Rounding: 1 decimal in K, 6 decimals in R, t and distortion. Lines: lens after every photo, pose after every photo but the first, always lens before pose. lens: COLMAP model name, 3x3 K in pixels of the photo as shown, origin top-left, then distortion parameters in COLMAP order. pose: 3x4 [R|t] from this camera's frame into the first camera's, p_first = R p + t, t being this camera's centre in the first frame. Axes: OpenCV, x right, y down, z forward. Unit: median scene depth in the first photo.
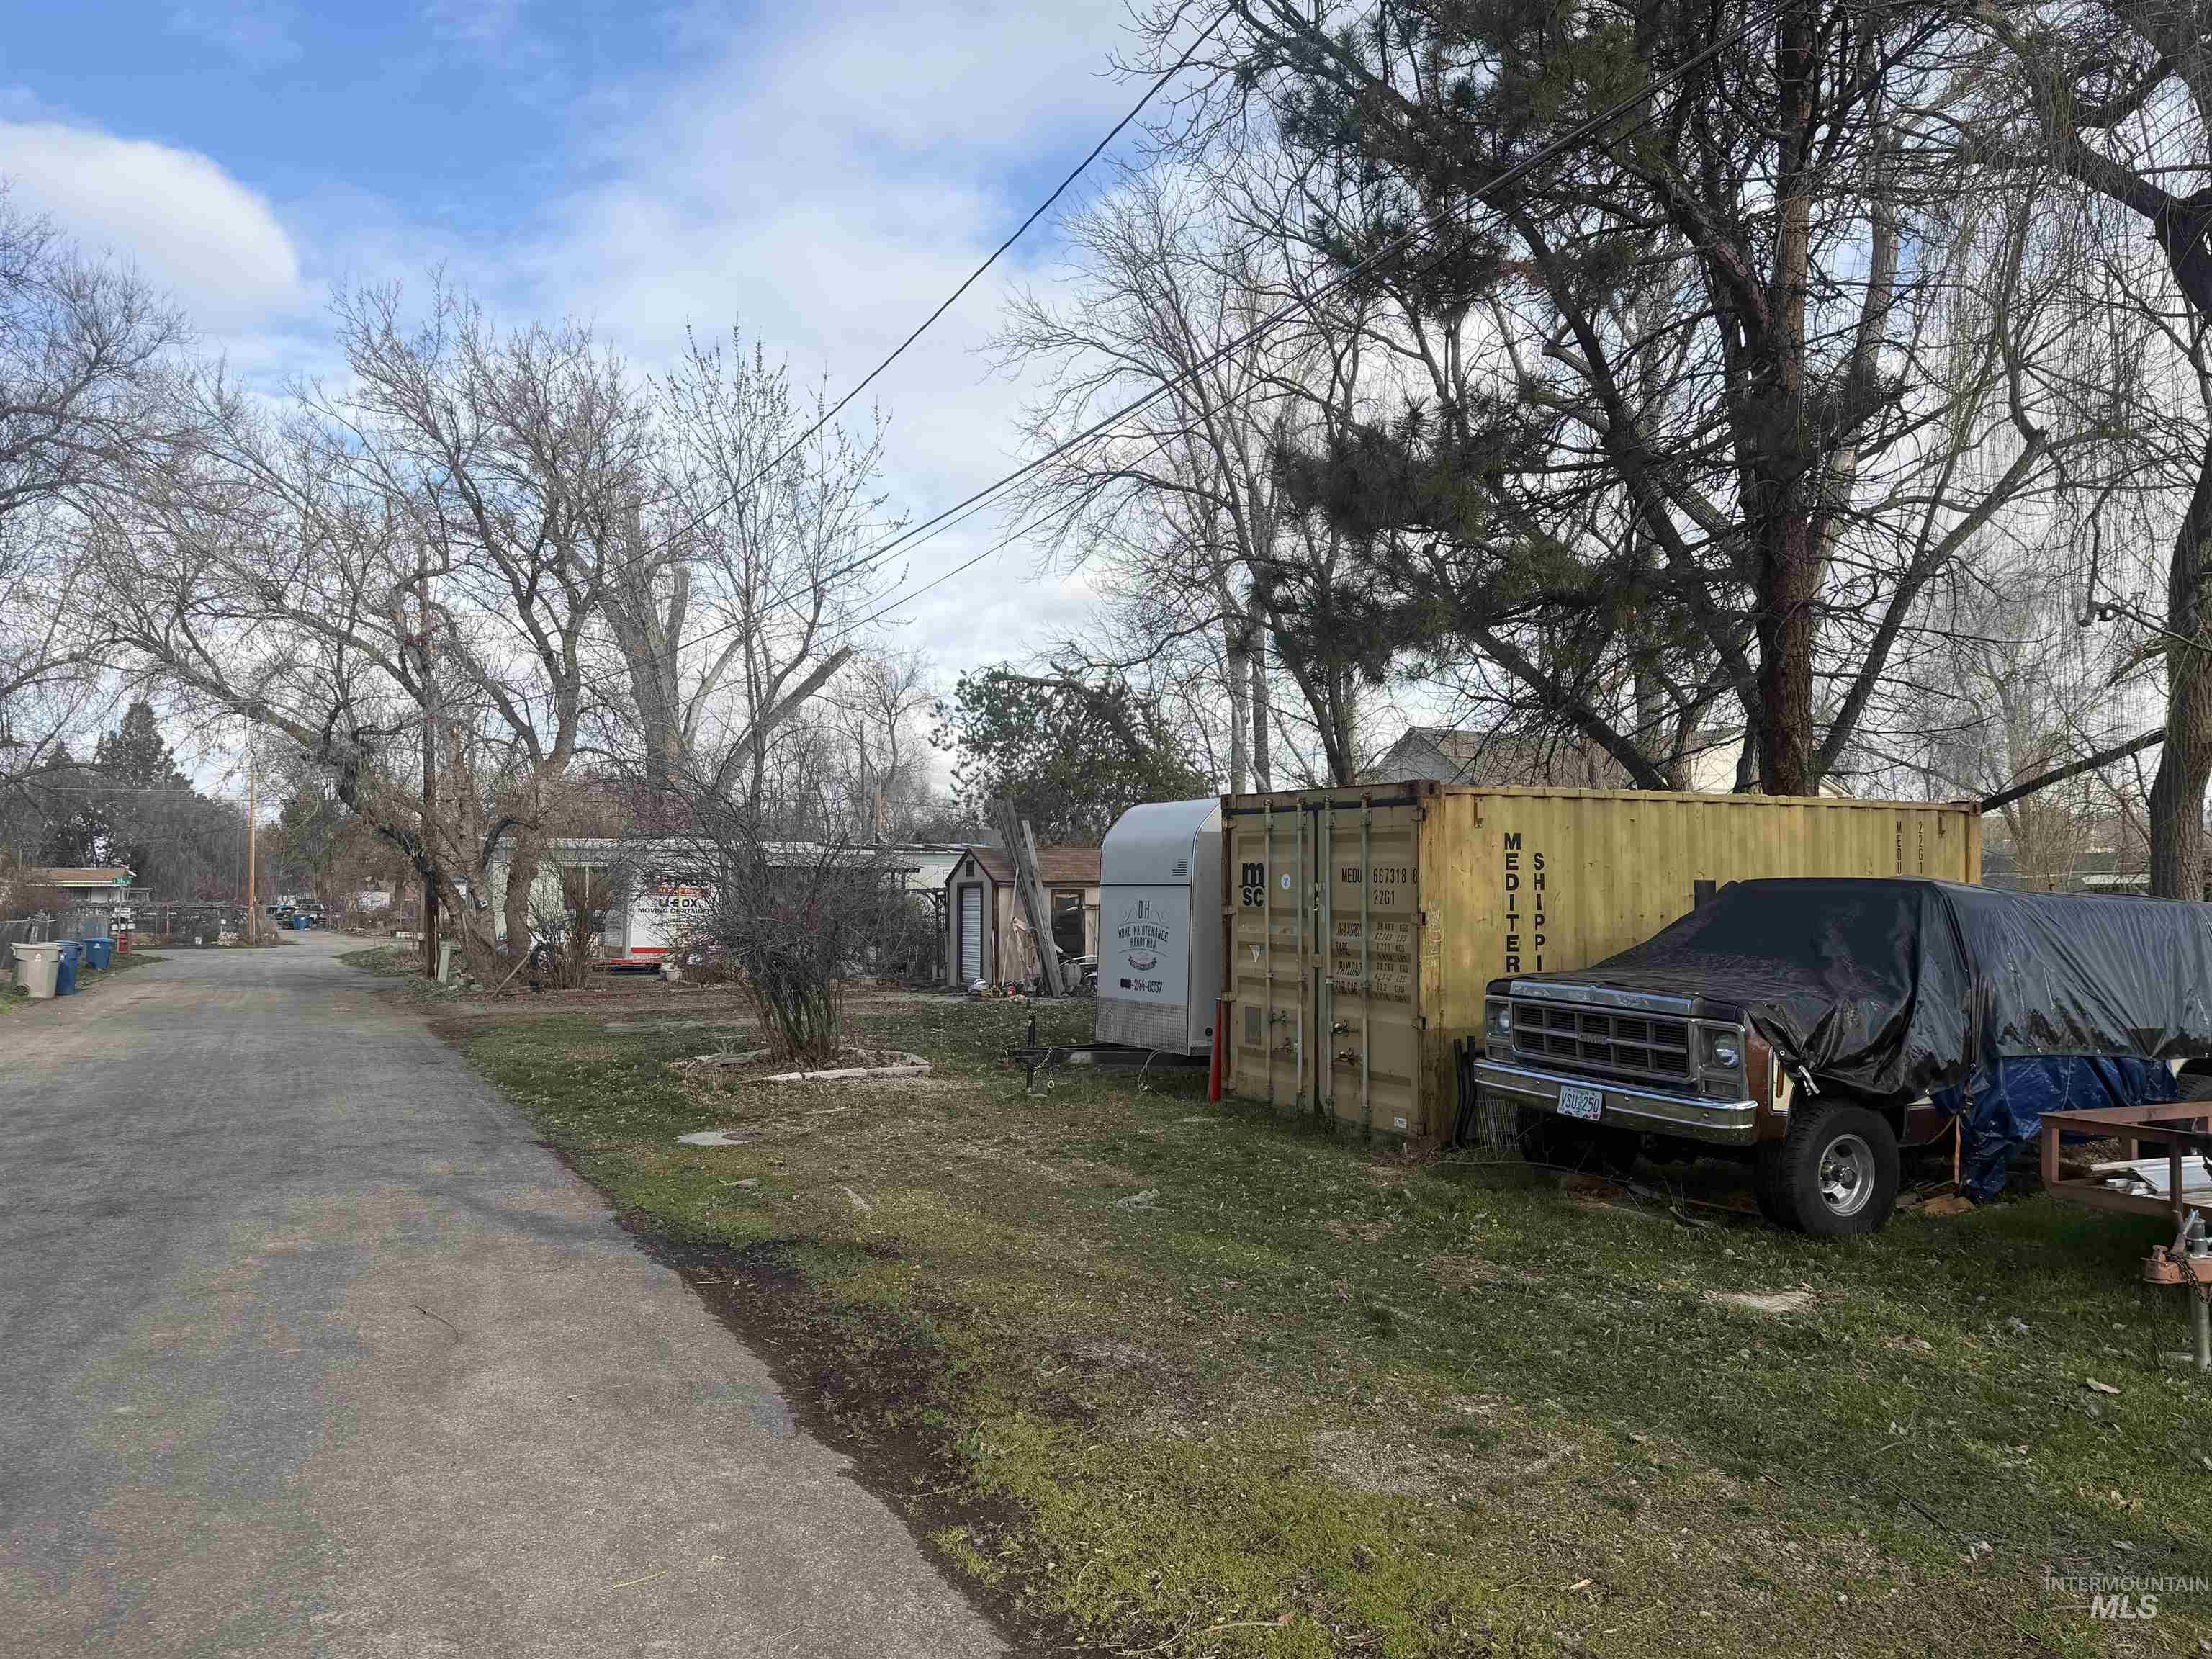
lens RADIAL K [[1546.5, 0, 1106.8], [0, 1546.5, 841.0], [0, 0, 1]] dist [-0.005007, -0.006044]
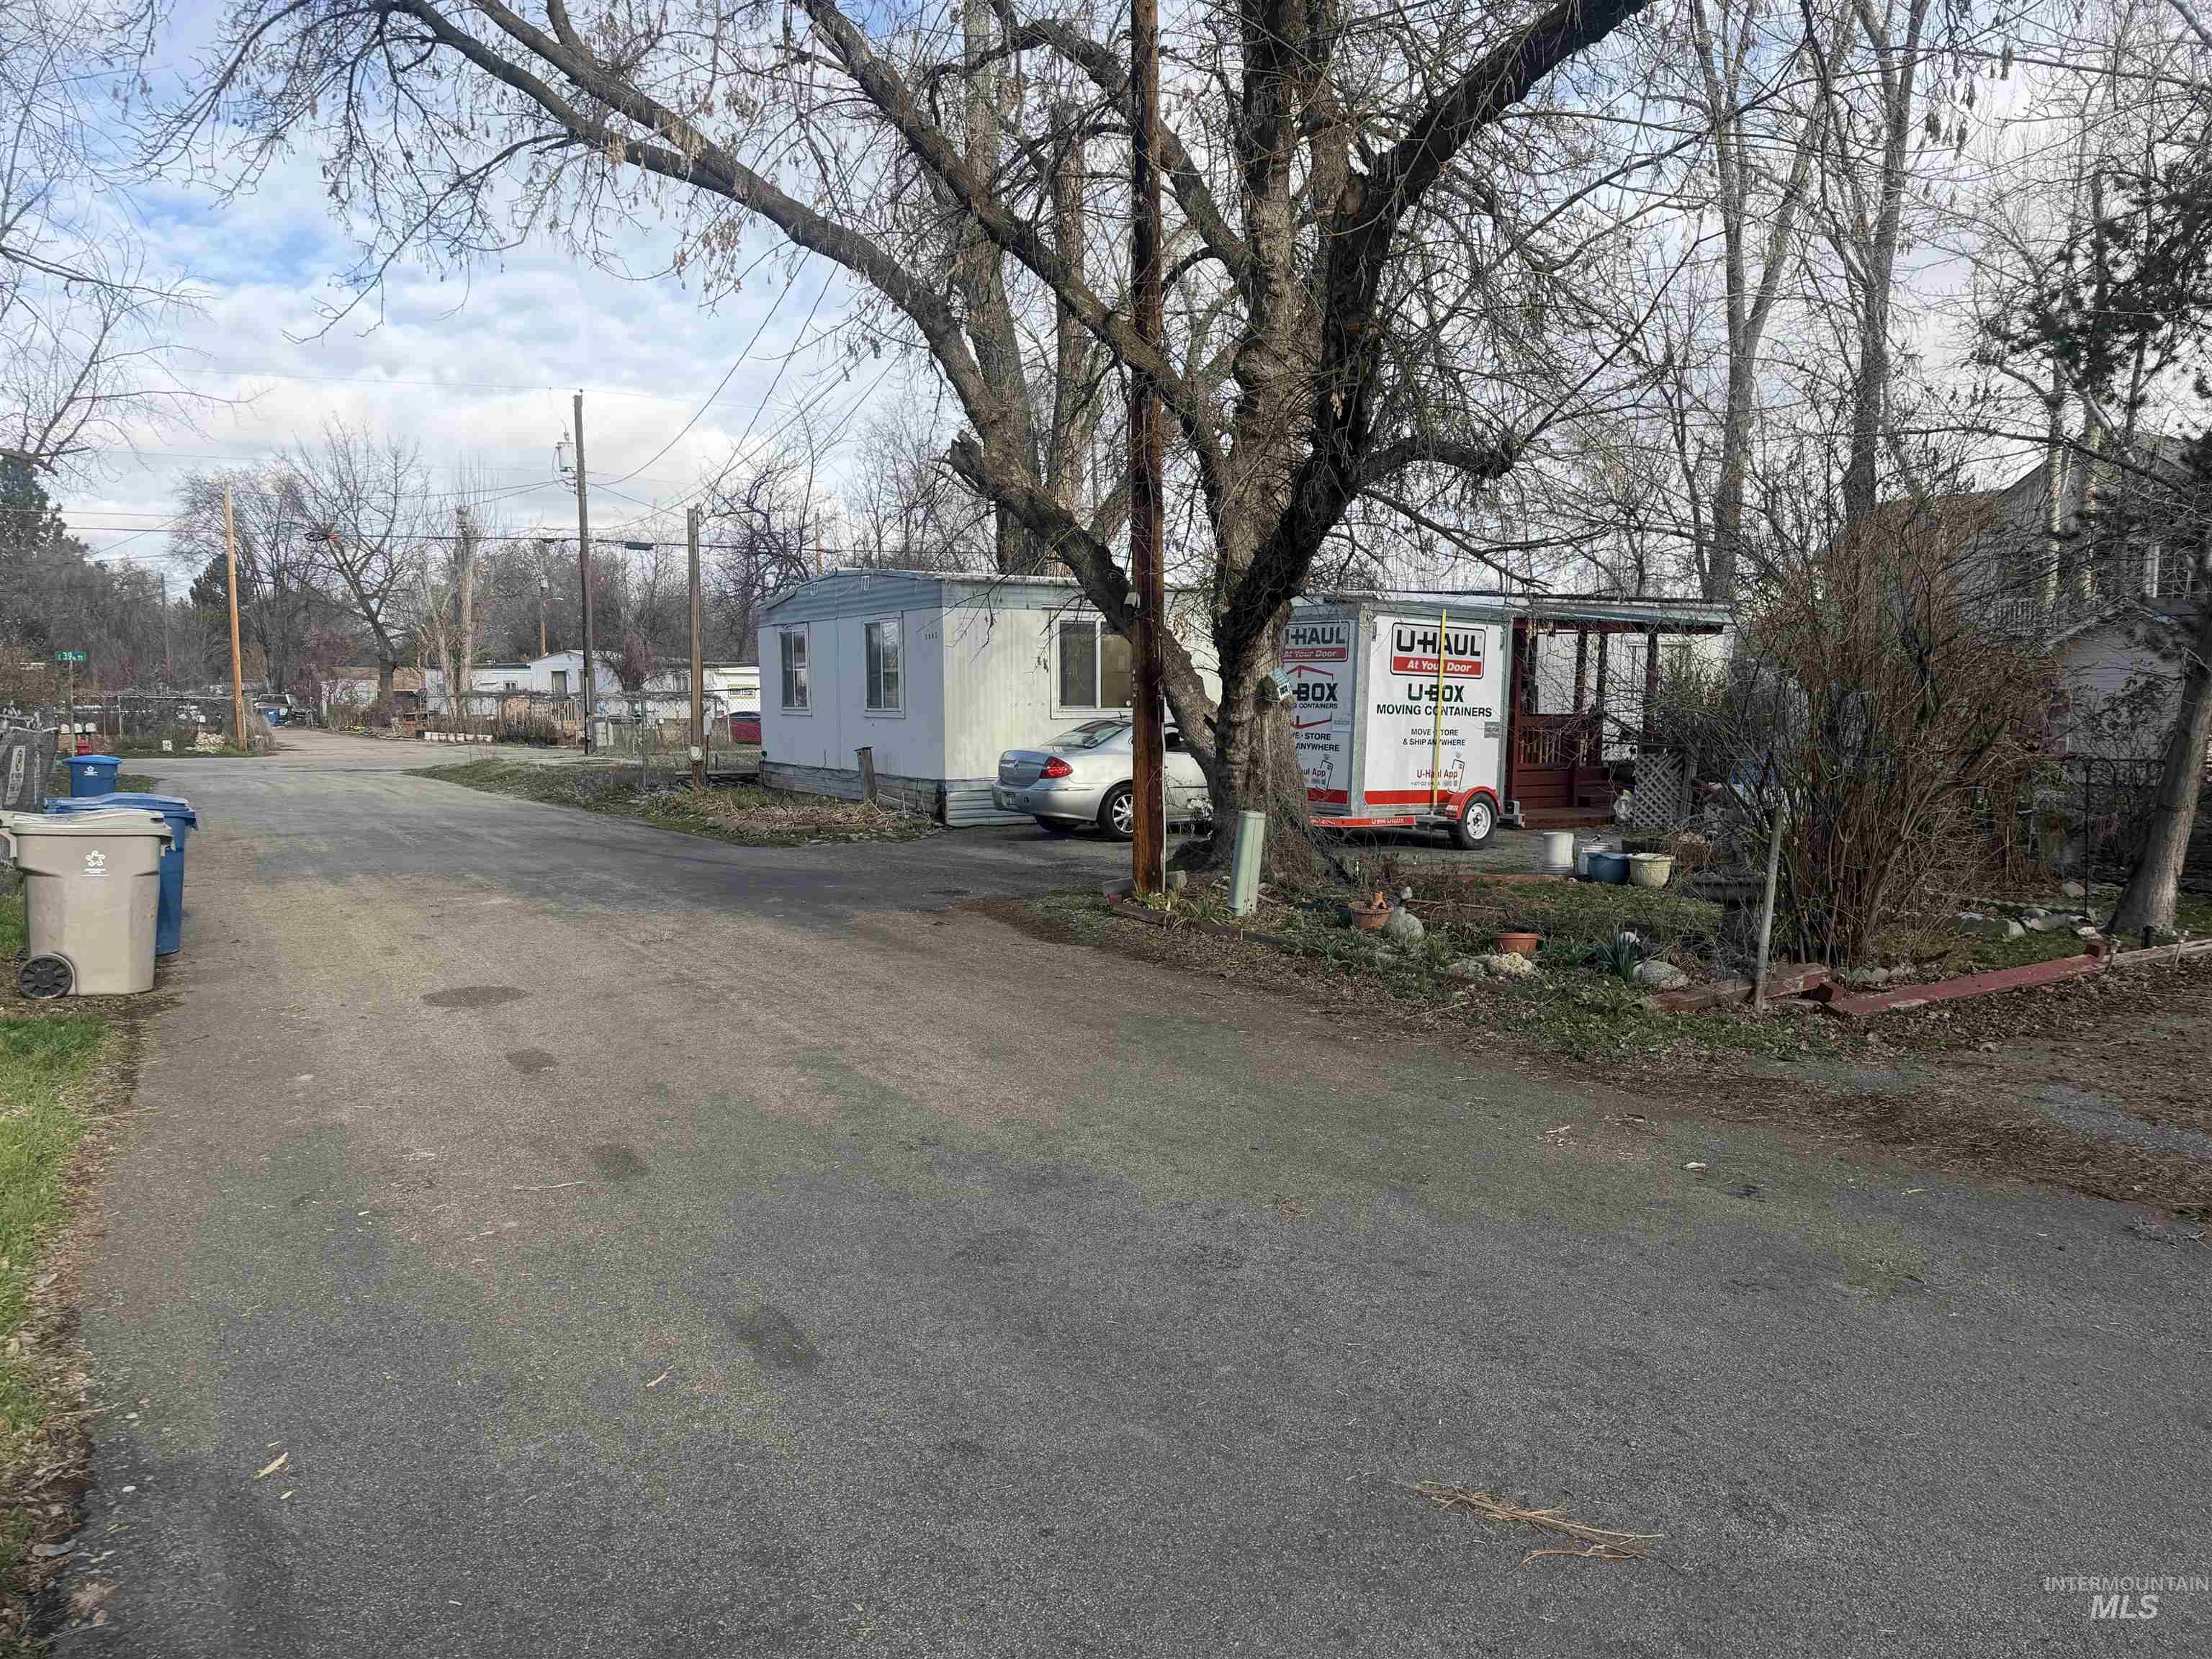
lens RADIAL K [[1546.5, 0, 1106.8], [0, 1546.5, 841.0], [0, 0, 1]] dist [-0.005007, -0.006044]
pose [[0.998267, -0.000867, 0.058848, -0.197115], [-0.006902, 0.991267, 0.131690, 0.011596], [-0.058449, -0.131868, 0.989543, 0.265100]]
